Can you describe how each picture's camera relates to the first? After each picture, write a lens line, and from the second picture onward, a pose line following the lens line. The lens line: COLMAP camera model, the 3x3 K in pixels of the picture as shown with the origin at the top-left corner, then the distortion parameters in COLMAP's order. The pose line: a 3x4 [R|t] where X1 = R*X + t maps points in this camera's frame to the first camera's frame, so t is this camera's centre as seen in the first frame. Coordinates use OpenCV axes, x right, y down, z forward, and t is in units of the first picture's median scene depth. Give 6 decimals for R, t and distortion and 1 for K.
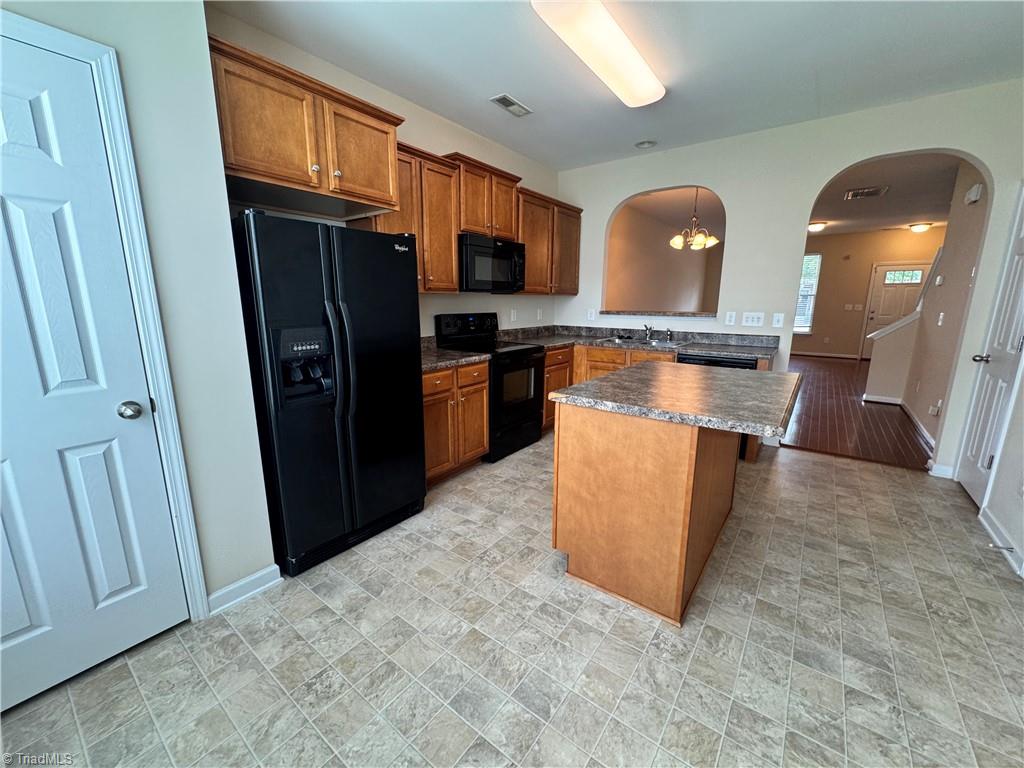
lens RADIAL K [[410.1, 0, 512.6], [0, 410.1, 383.9], [0, 0, 1]] dist [-0.002589, 0.000278]
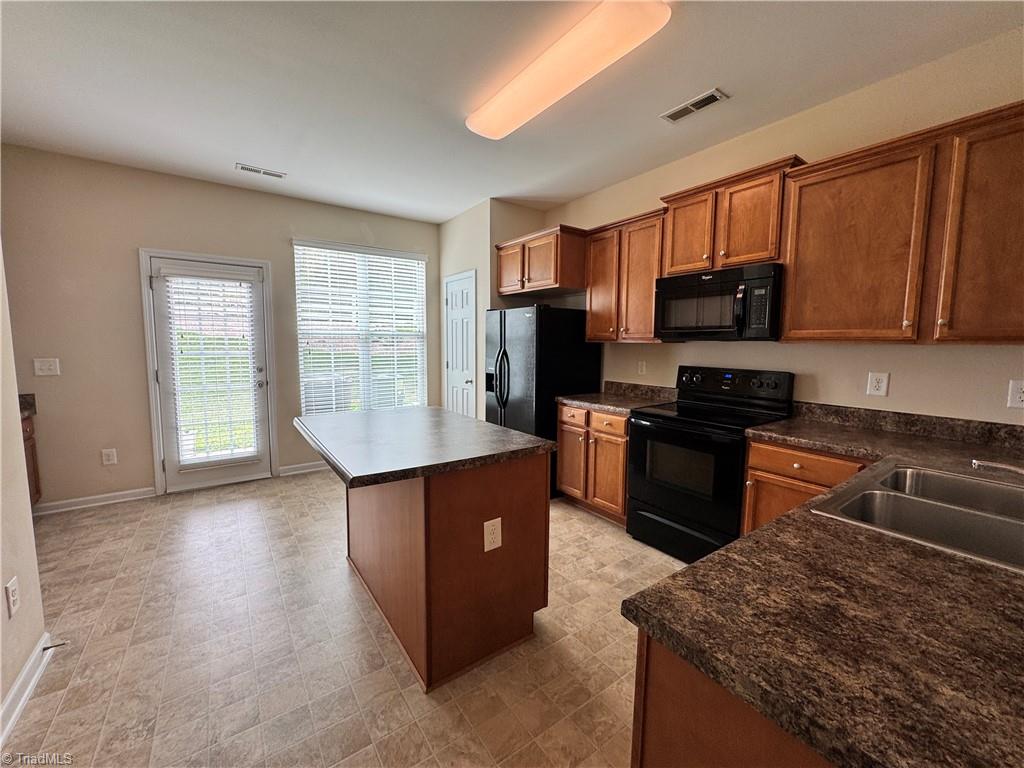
lens RADIAL K [[410.1, 0, 512.5], [0, 410.1, 378.5], [0, 0, 1]] dist [-0.002589, 0.000278]
pose [[-0.301144, 0.082838, -0.949974, 0.851465], [-0.199153, 0.968788, 0.147610, -0.214924], [0.932550, 0.233642, -0.275247, 0.968894]]
